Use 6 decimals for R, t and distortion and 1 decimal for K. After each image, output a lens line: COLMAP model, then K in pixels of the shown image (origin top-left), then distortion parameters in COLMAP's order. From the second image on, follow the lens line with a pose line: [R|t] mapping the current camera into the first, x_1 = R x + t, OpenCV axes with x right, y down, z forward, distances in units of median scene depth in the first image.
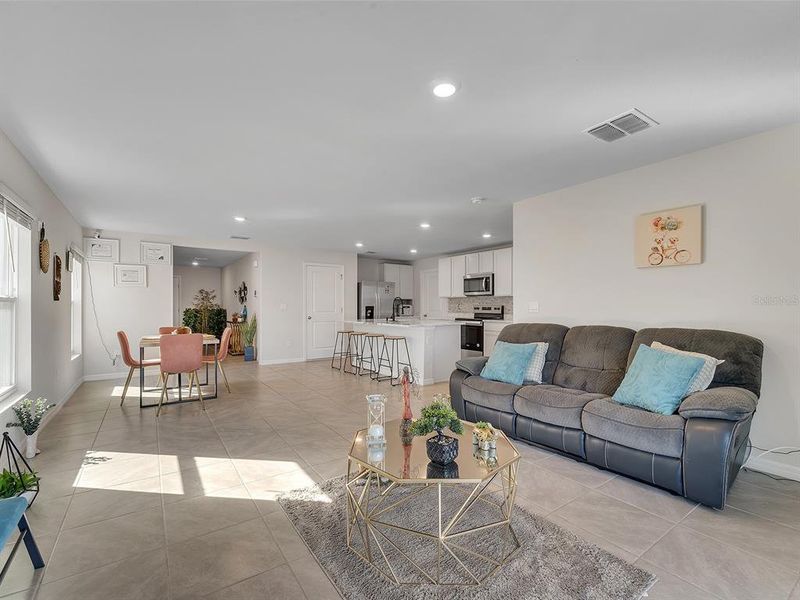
lens RADIAL K [[369.6, 0, 399.3], [0, 369.6, 302.6], [0, 0, 1]] dist [0.003515, 0.000374]
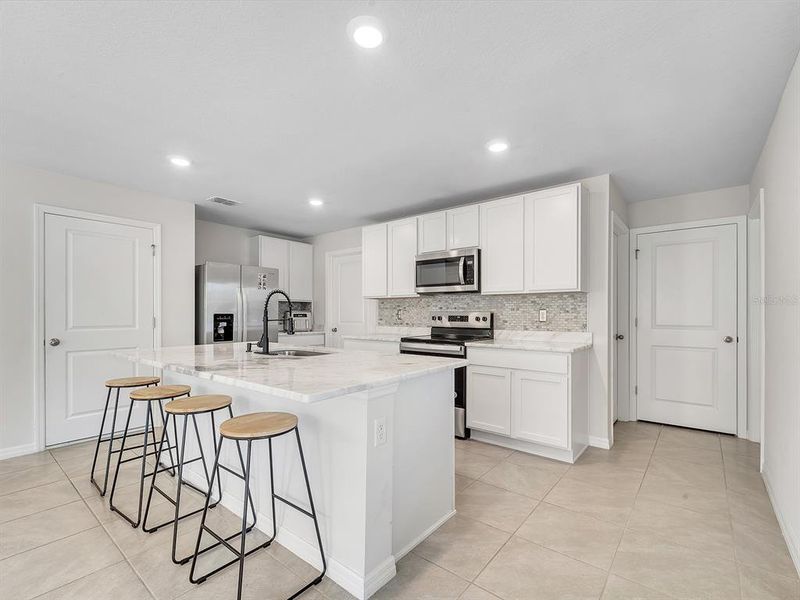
lens RADIAL K [[369.6, 0, 397.6], [0, 369.6, 308.3], [0, 0, 1]] dist [0.003515, 0.000374]
pose [[0.961906, 0.002452, 0.273368, 0.009245], [-0.002084, 0.999996, -0.001639, 0.002620], [-0.273371, 0.001007, 0.961908, 0.503329]]
